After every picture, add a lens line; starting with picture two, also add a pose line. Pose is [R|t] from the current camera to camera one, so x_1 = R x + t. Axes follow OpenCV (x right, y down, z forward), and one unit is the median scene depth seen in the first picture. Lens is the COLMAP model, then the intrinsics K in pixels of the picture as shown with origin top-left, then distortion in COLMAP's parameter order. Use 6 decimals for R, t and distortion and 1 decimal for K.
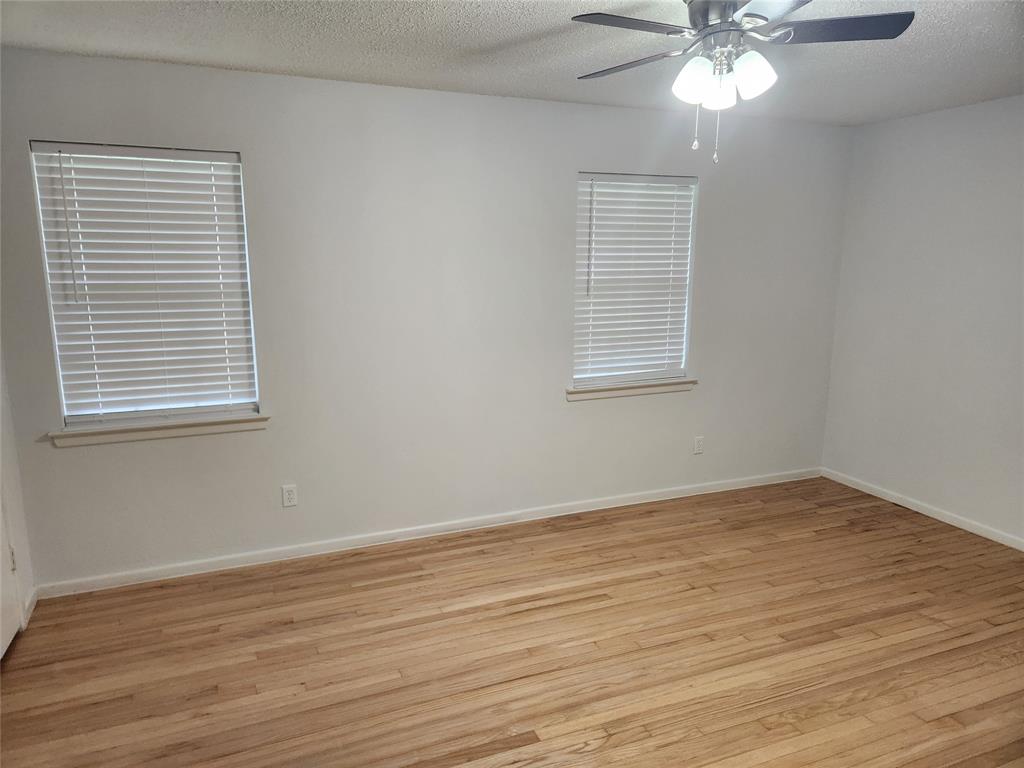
lens RADIAL K [[679.8, 0, 515.4], [0, 679.8, 386.2], [0, 0, 1]] dist [0.074191, -0.059087]
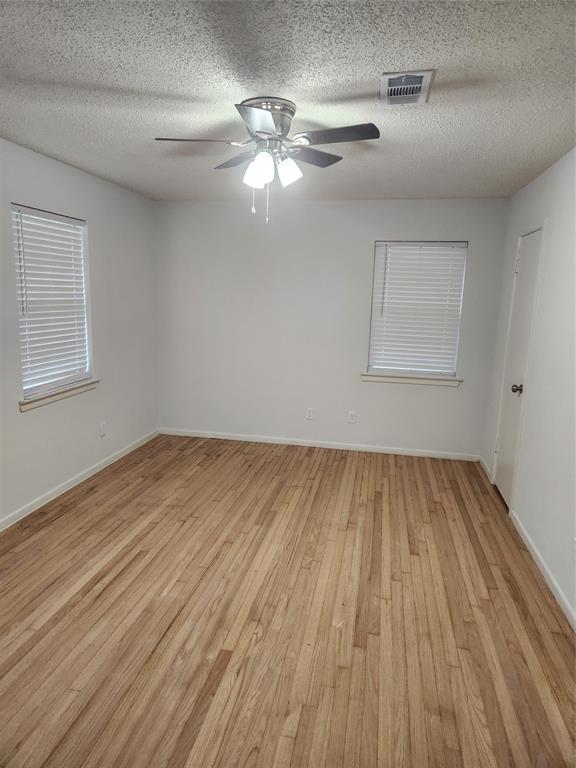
lens RADIAL K [[509.8, 0, 269.2], [0, 509.8, 384.2], [0, 0, 1]] dist [0.074191, -0.059087]
pose [[0.557500, -0.134999, 0.819127, -0.457789], [0.134804, 0.988316, 0.071135, -0.033188], [-0.819159, 0.070764, 0.569184, 0.240935]]
